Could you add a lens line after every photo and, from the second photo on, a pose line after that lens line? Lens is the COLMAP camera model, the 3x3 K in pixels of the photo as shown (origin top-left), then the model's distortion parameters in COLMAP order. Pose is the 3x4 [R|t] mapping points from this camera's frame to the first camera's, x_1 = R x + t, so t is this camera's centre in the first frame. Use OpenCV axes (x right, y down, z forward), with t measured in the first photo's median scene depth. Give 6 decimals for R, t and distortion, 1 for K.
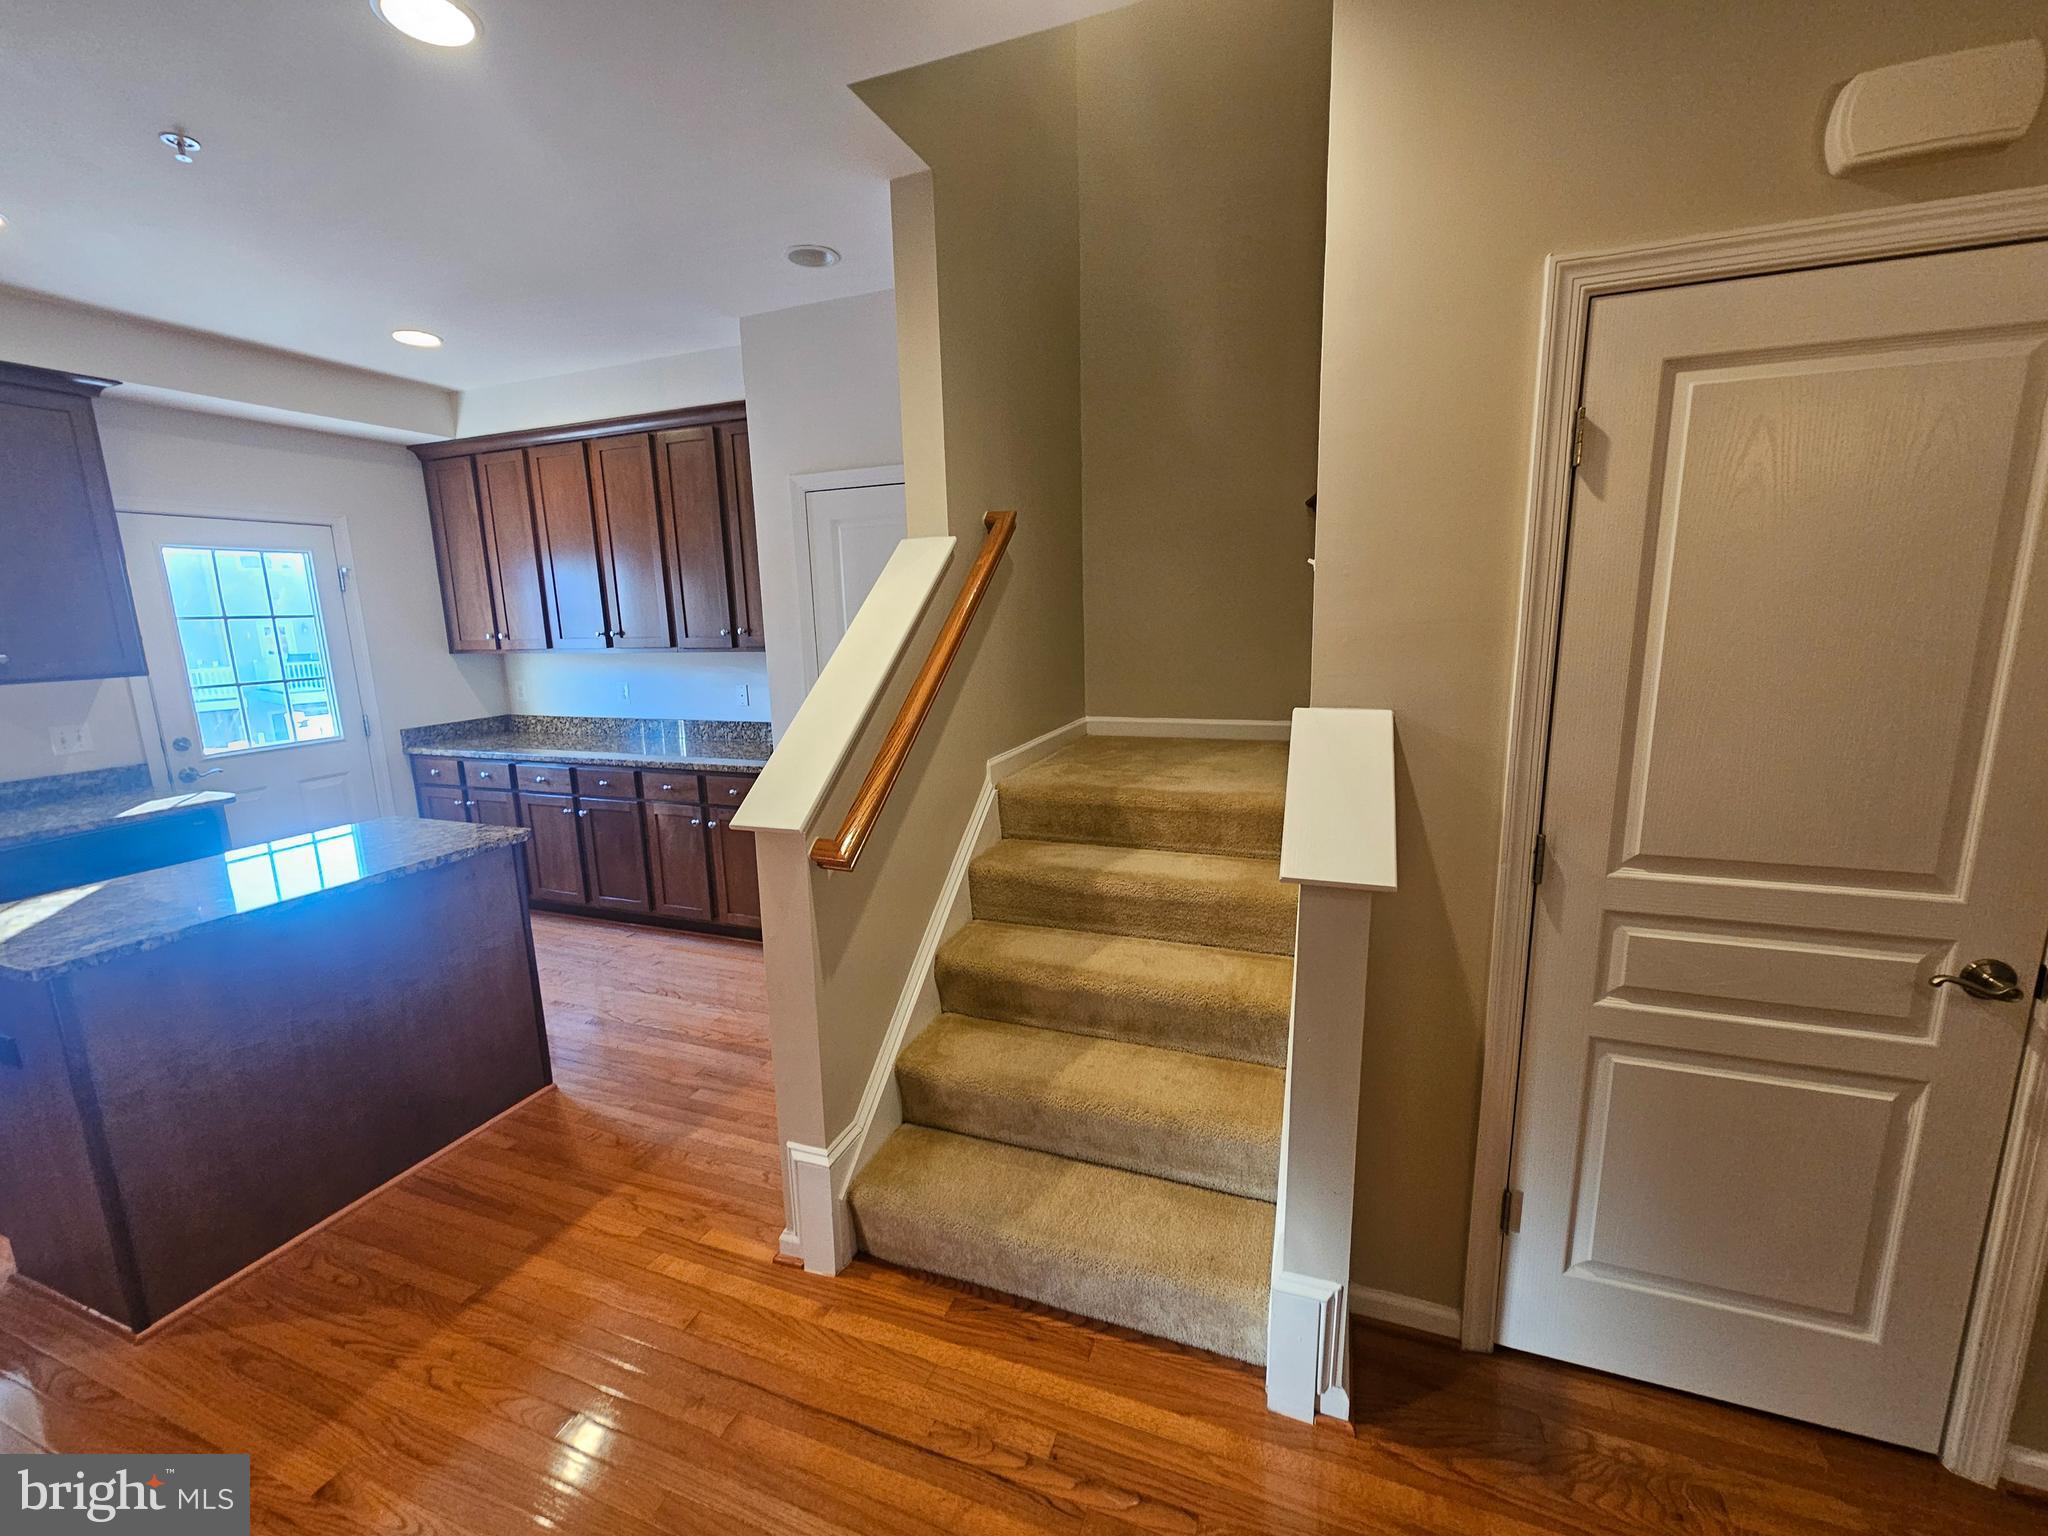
lens RADIAL K [[840.2, 0, 1022.8], [0, 840.2, 766.2], [0, 0, 1]] dist [-0.001498, -0.000066]
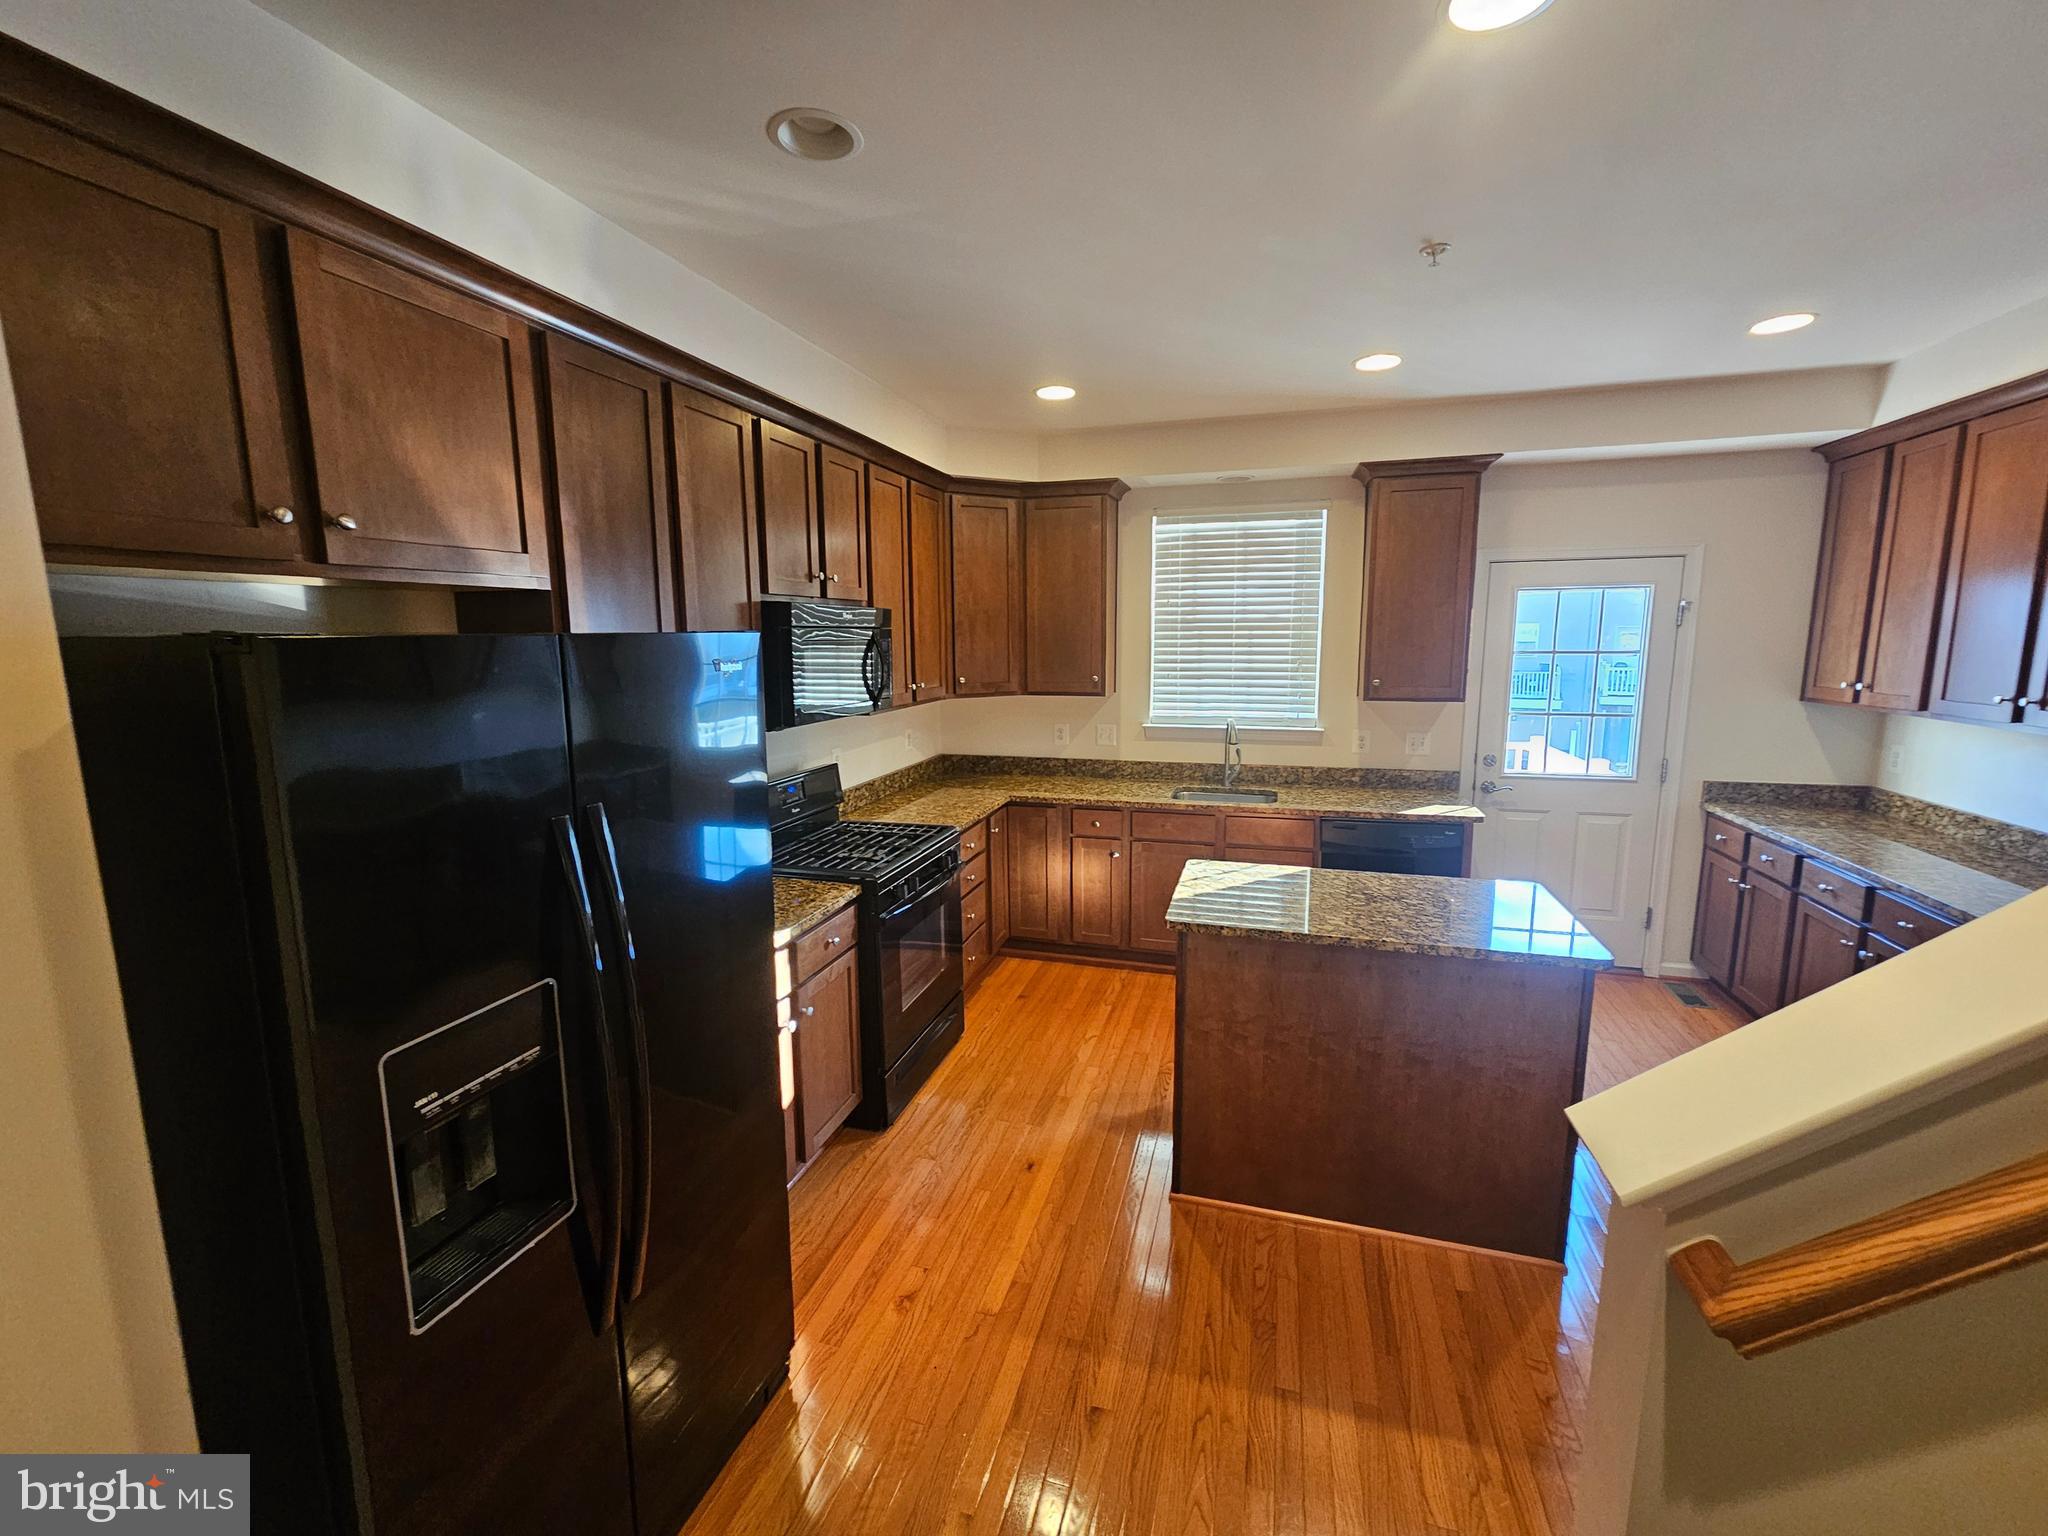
lens RADIAL K [[840.2, 0, 1026.6], [0, 840.2, 759.8], [0, 0, 1]] dist [-0.001498, -0.000066]
pose [[0.074720, 0.173063, -0.982072, 0.079824], [-0.177673, 0.971378, 0.157660, -0.095167], [0.981249, 0.162708, 0.103330, 0.256113]]
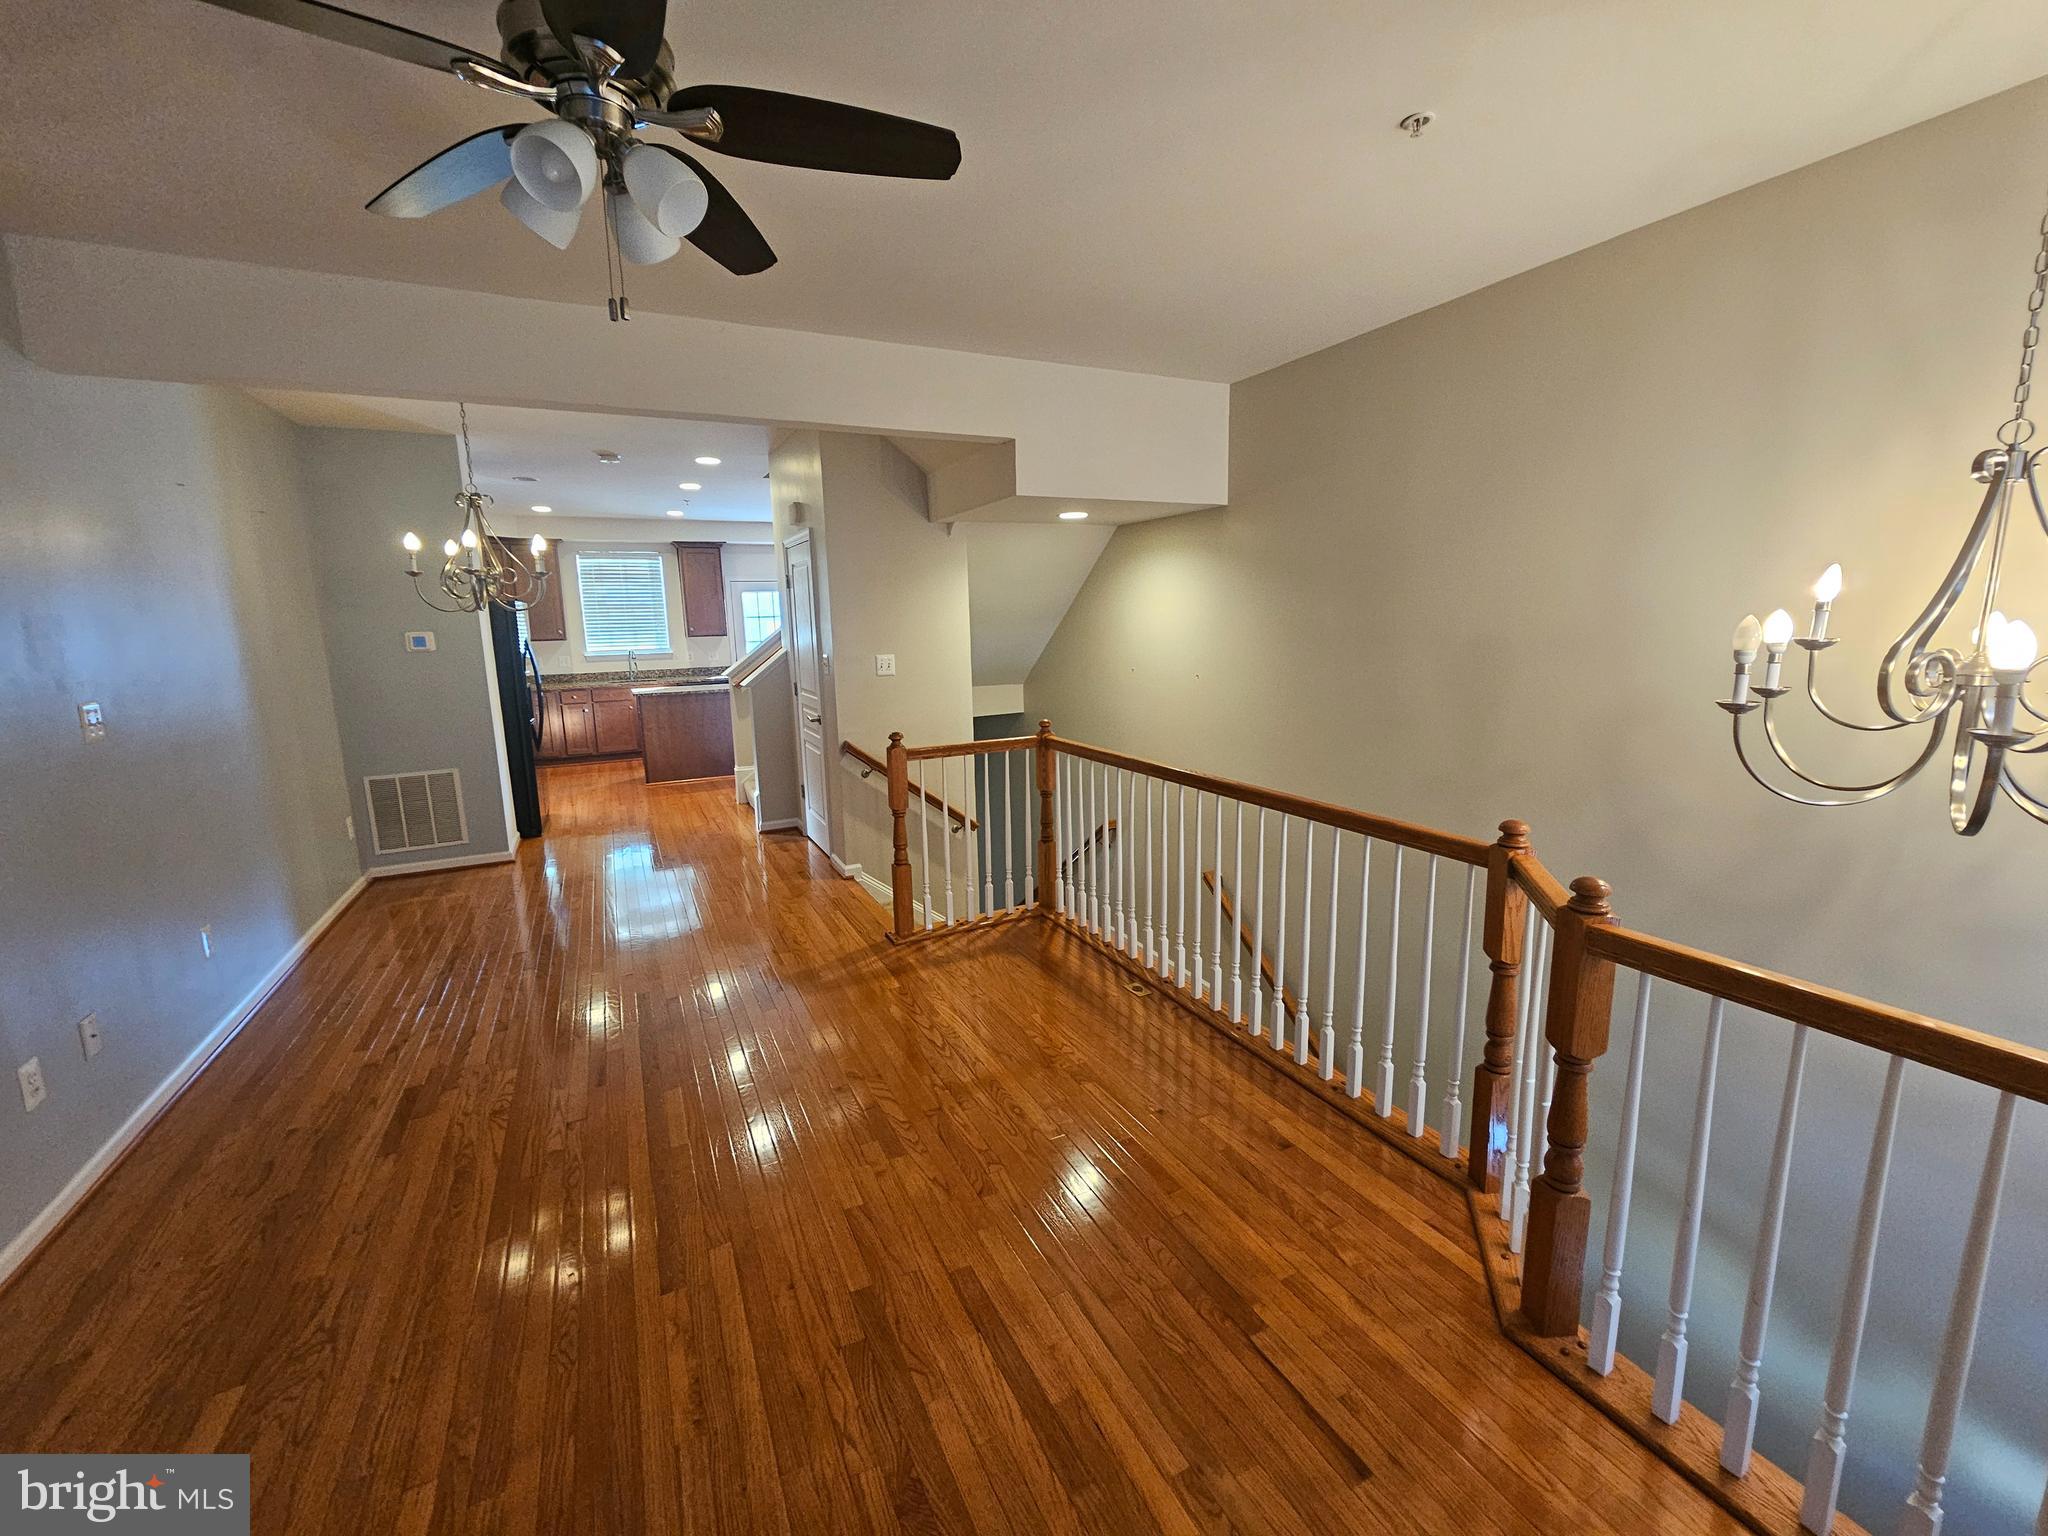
lens RADIAL K [[840.2, 0, 1030.0], [0, 840.2, 760.0], [0, 0, 1]] dist [-0.001498, -0.000066]
pose [[0.737962, 0.123508, -0.663444, 1.660809], [-0.122943, 0.991263, 0.047783, 0.050221], [0.663549, 0.046304, 0.746698, -0.474244]]
